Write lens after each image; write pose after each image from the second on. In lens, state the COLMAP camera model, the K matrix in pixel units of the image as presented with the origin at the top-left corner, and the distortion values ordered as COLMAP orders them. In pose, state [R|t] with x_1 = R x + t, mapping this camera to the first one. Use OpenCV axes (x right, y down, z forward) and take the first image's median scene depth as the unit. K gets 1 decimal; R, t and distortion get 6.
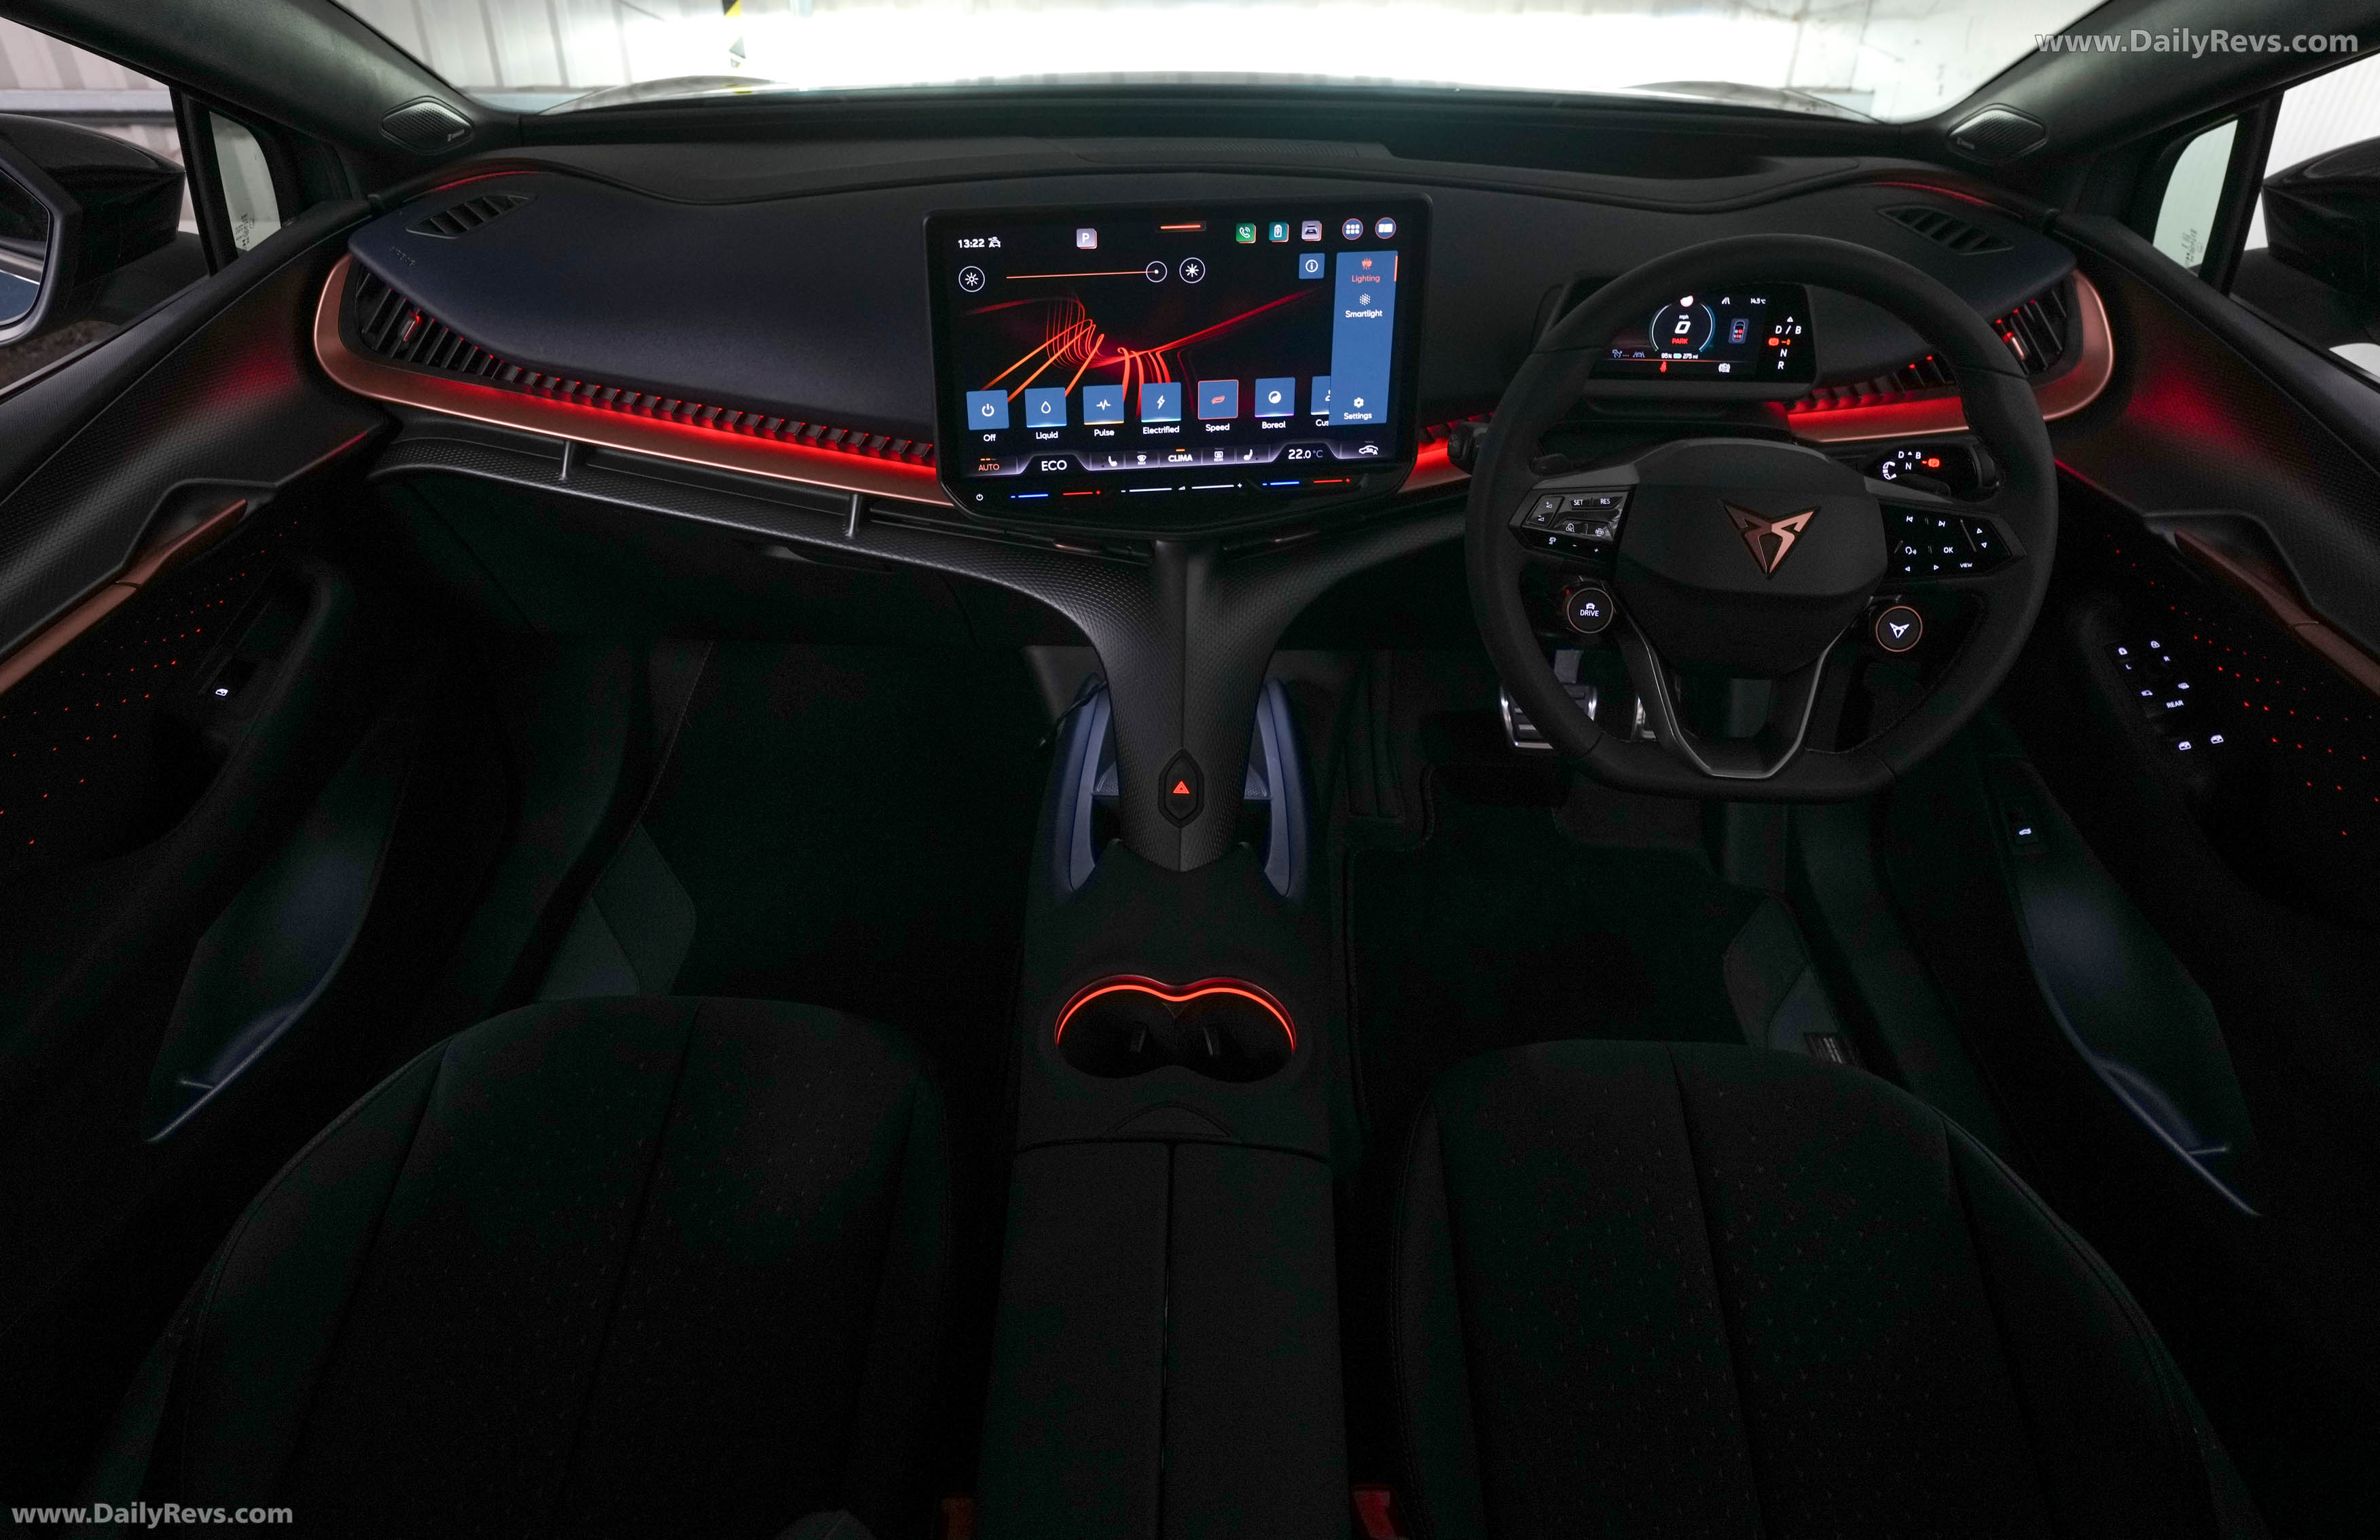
lens RADIAL K [[1439.1, 0, 1120.7], [0, 1439.1, 660.8], [0, 0, 1]] dist [-0.041103, 0.023041]
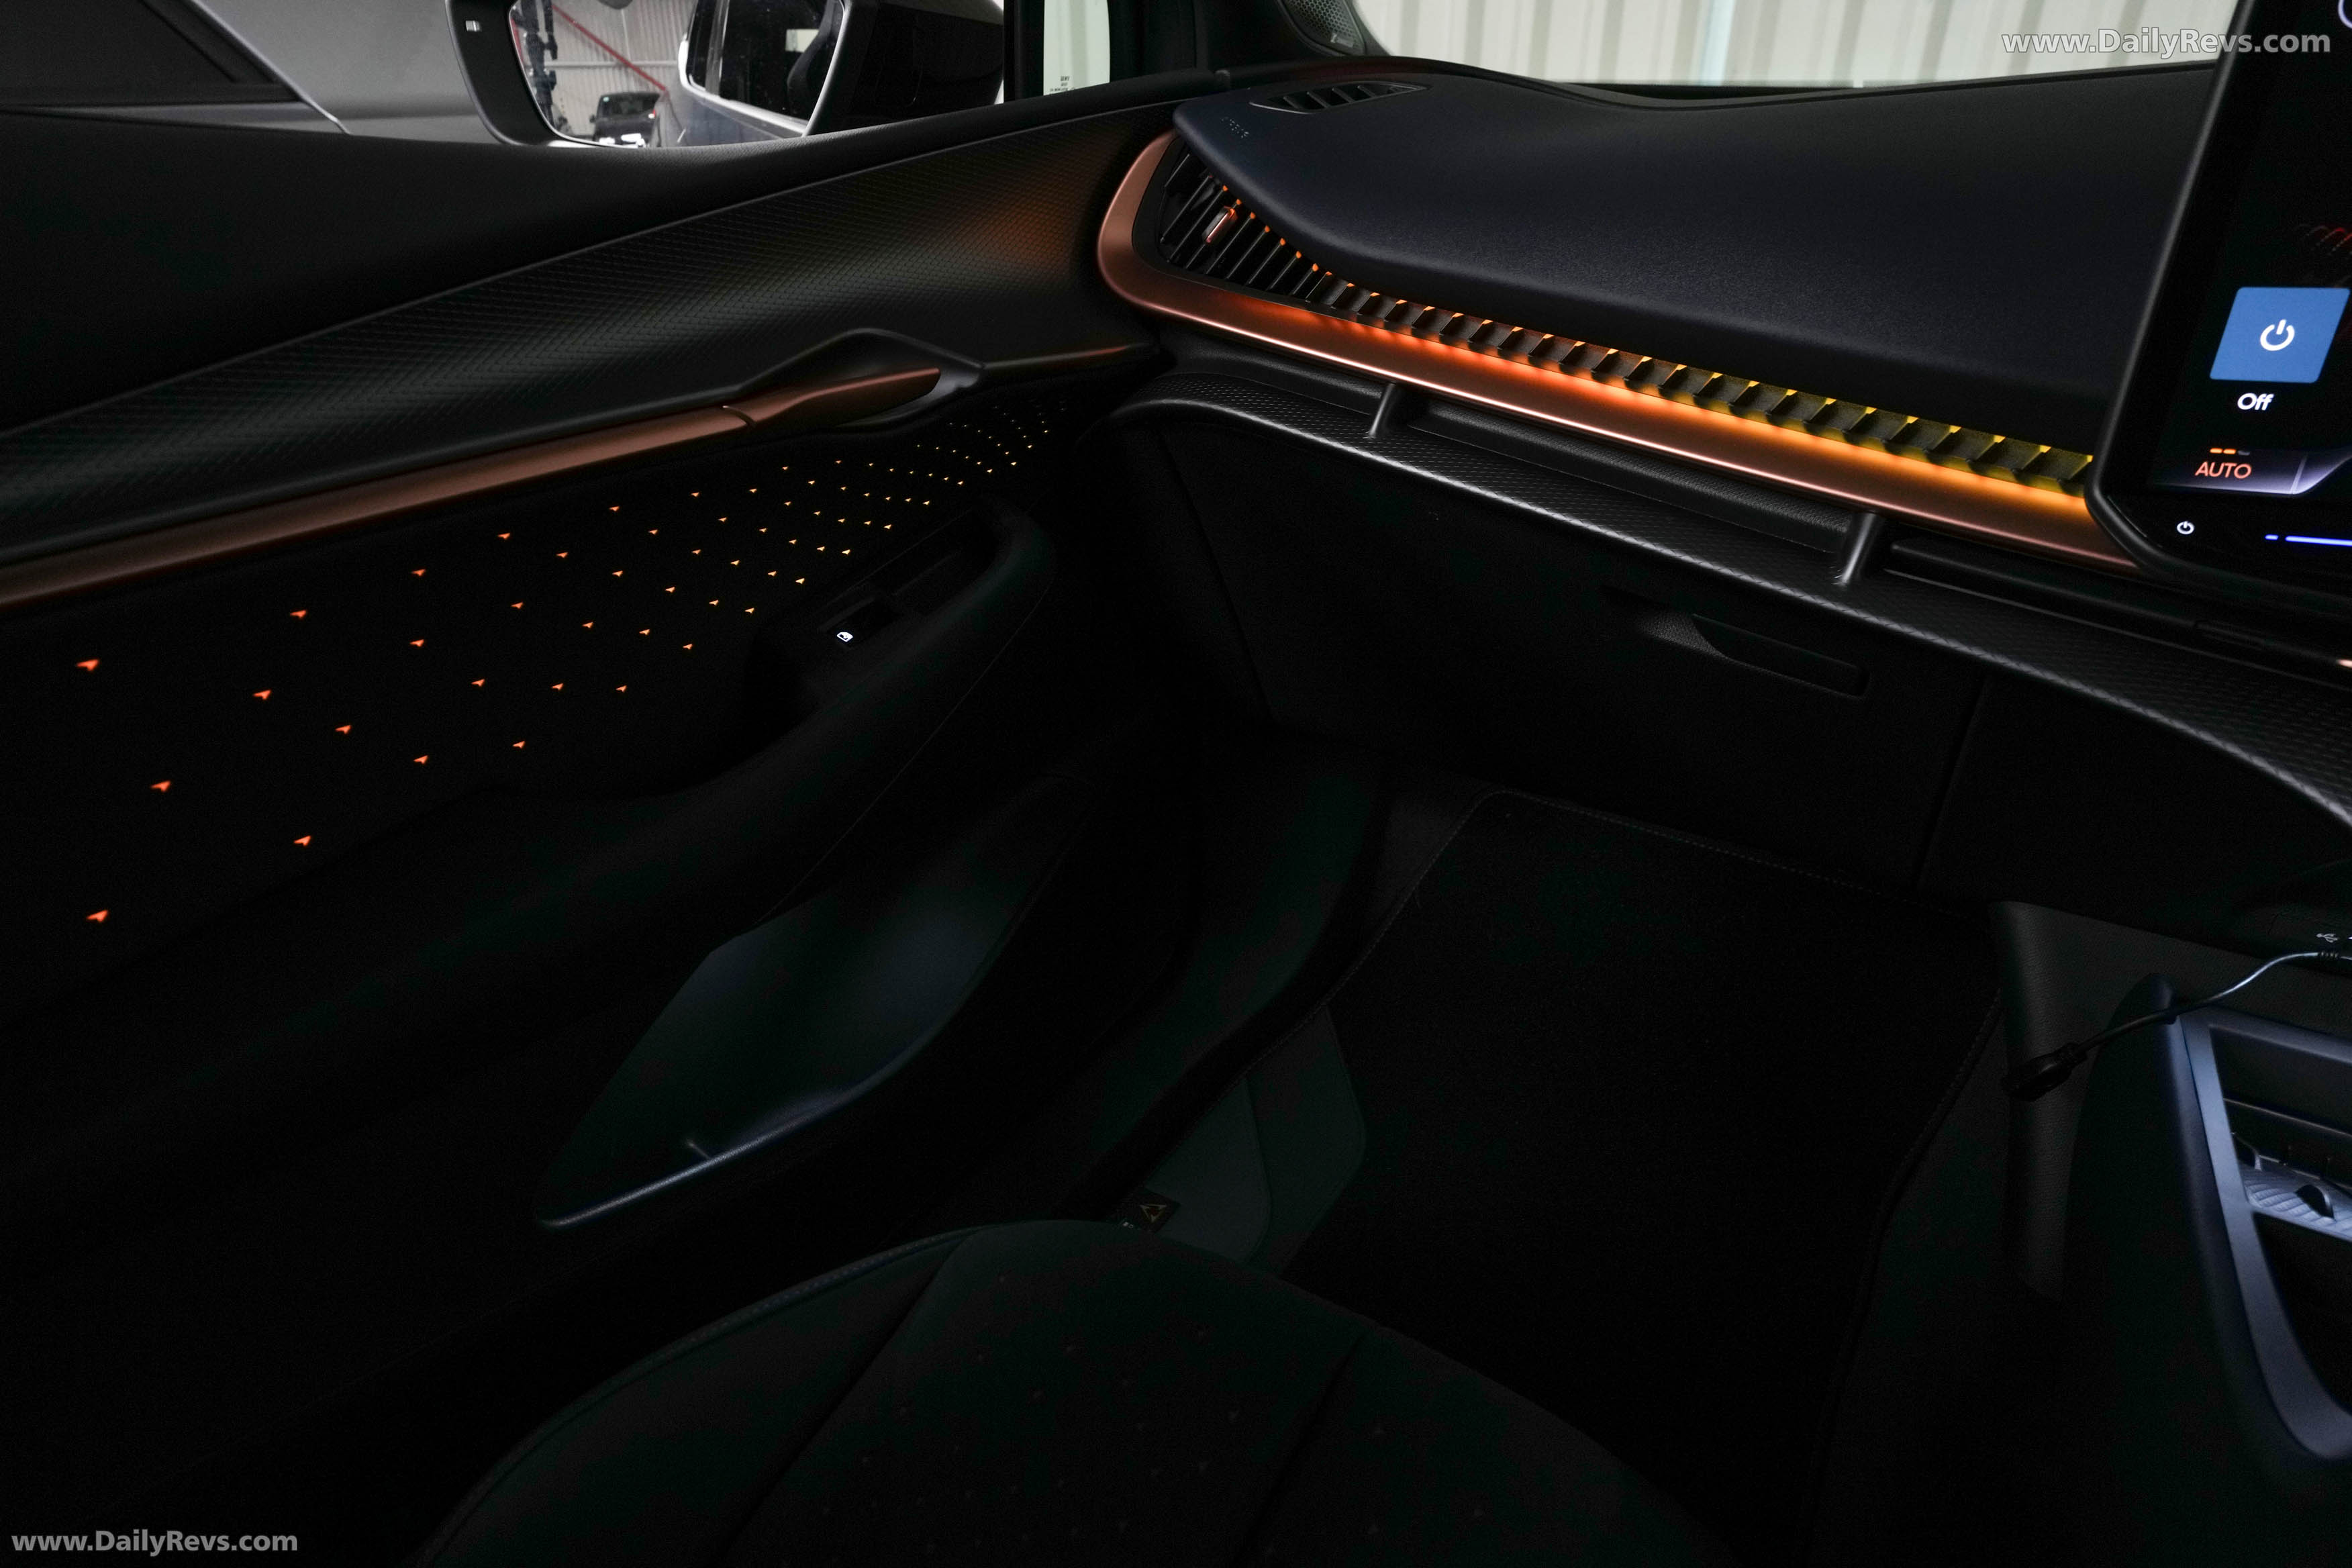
lens RADIAL K [[1313.4, 0, 1179.4], [0, 1313.4, 798.1], [0, 0, 1]] dist [-0.043564, 0.033157]
pose [[0.866823, 0.225593, -0.444663, -0.175811], [-0.266249, 0.963430, -0.030242, 0.073949], [0.421579, 0.144606, 0.895187, 0.488638]]
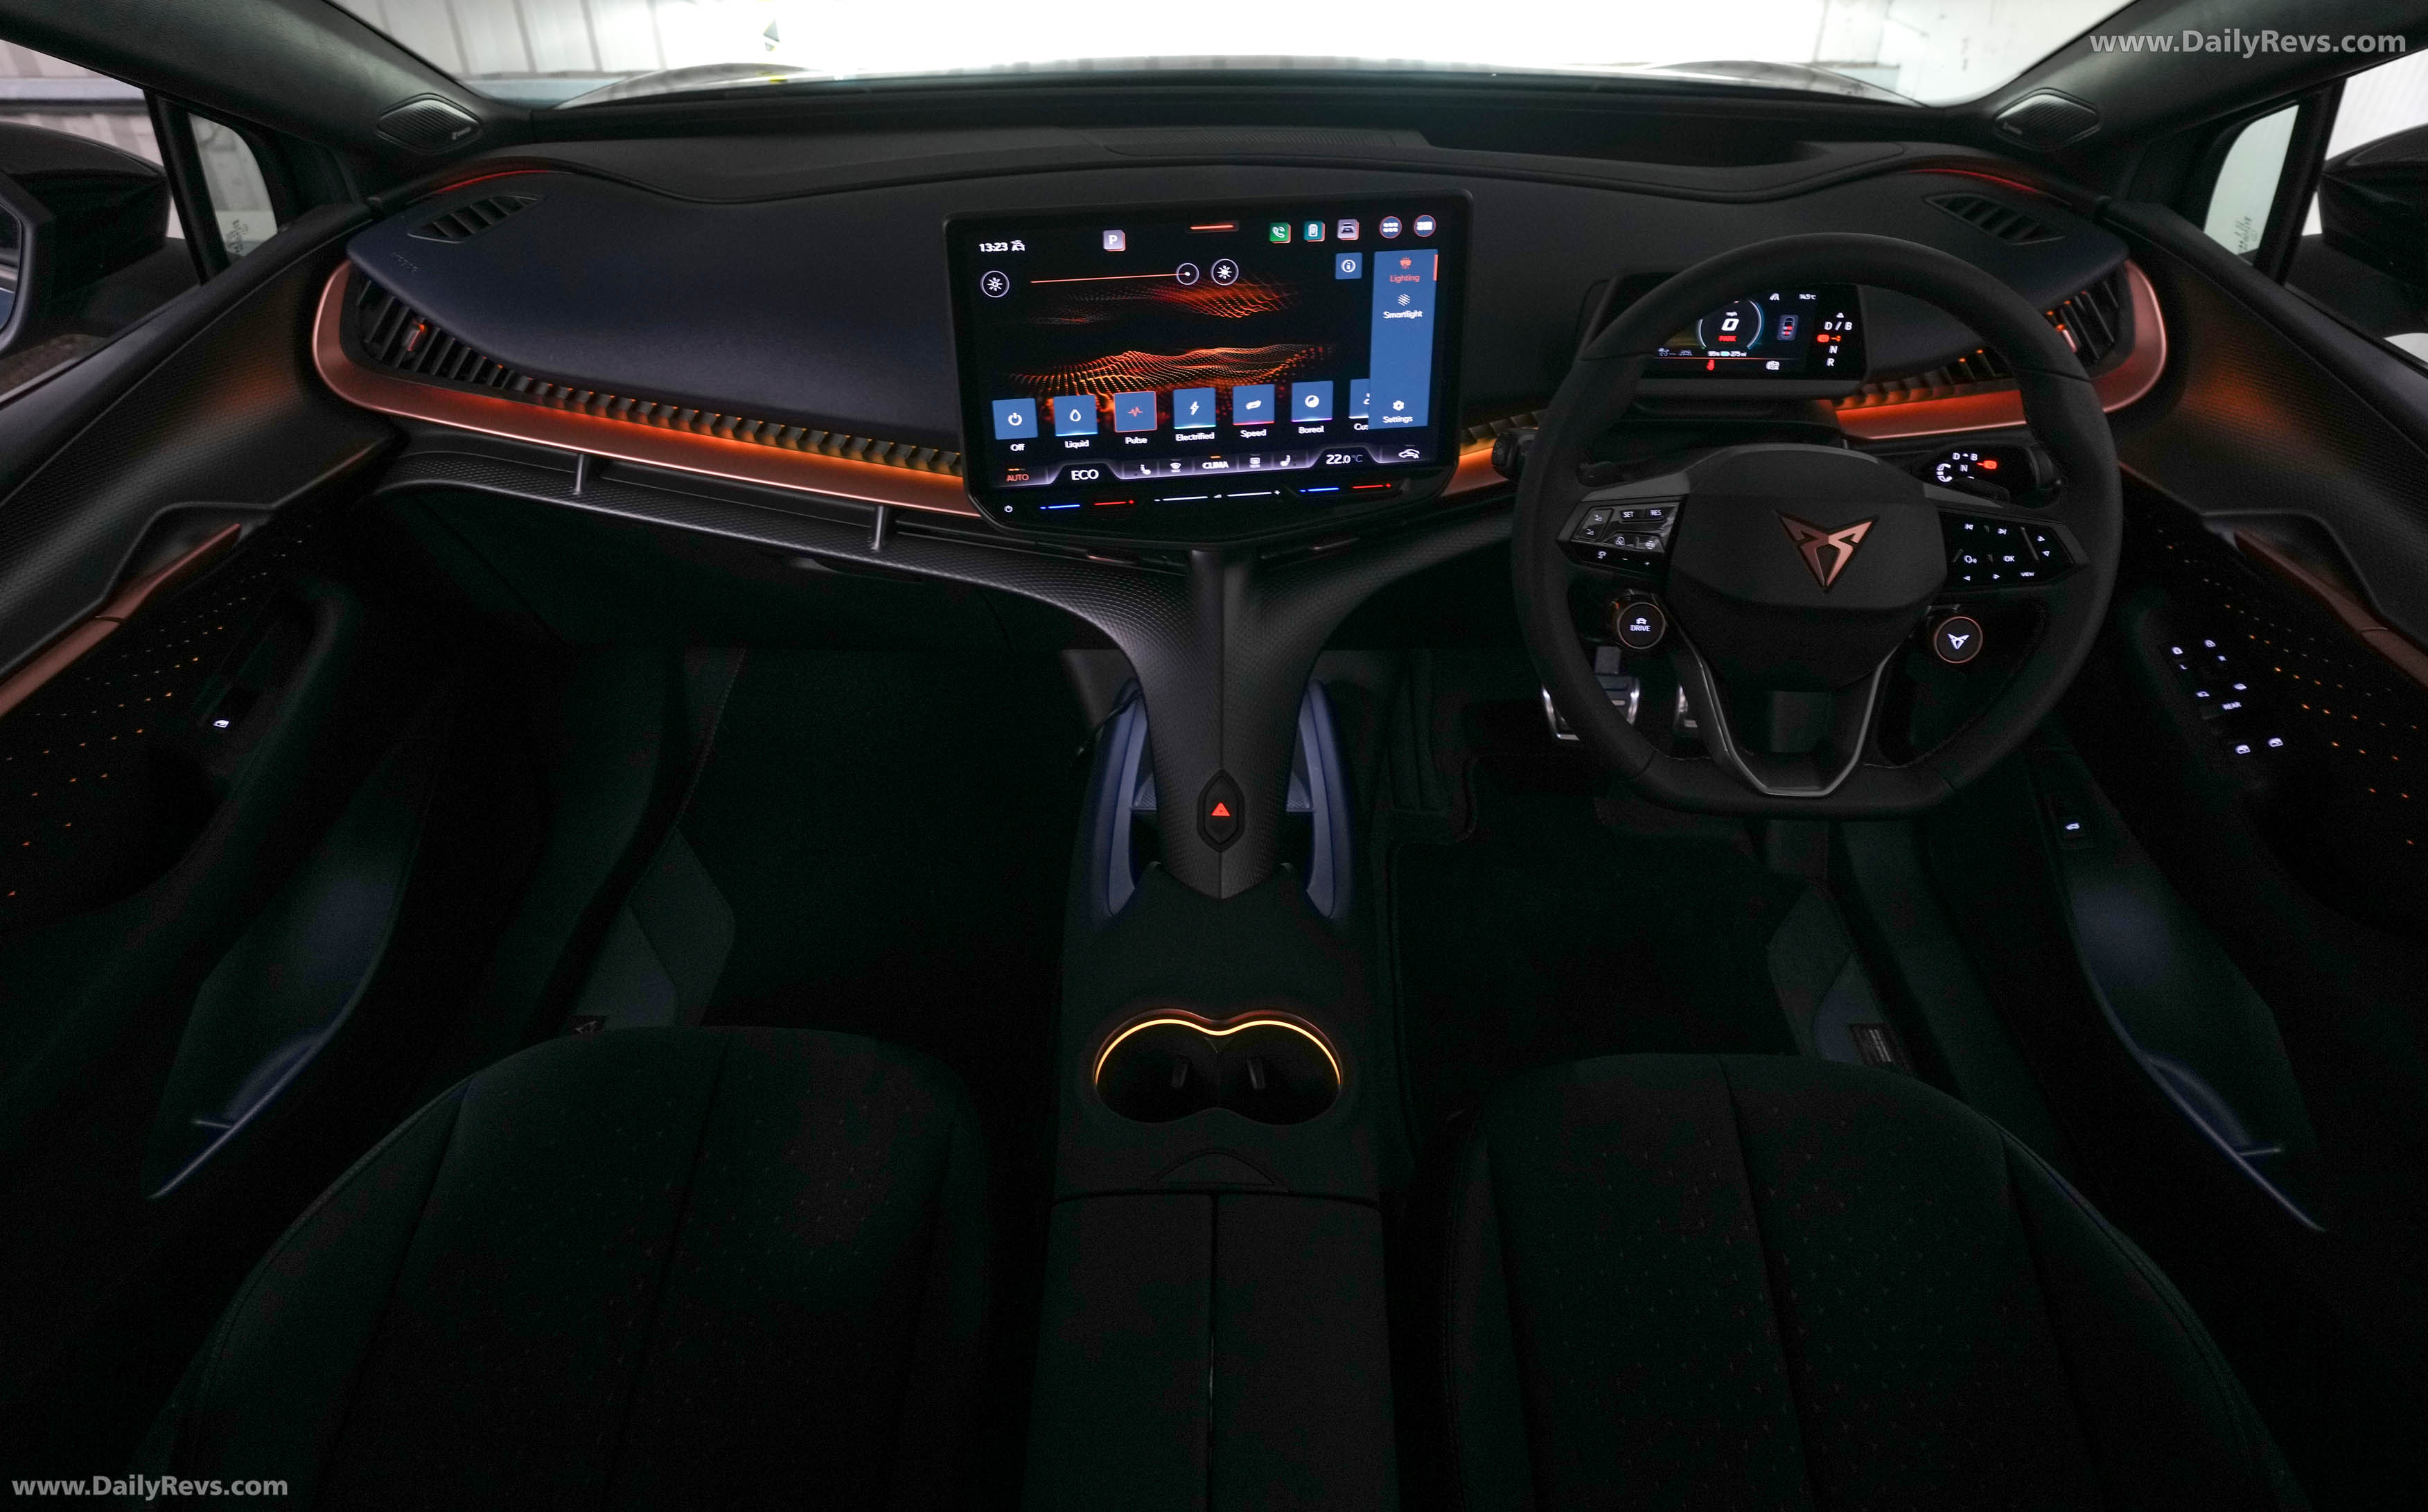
lens RADIAL K [[1404.2, 0, 1192.8], [0, 1404.2, 657.0], [0, 0, 1]] dist [-0.038755, 0.021150]
pose [[0.999706, -0.015562, 0.018591, 0.006519], [0.015181, 0.999675, 0.020473, -0.031614], [-0.018903, -0.020185, 0.999618, 0.052890]]
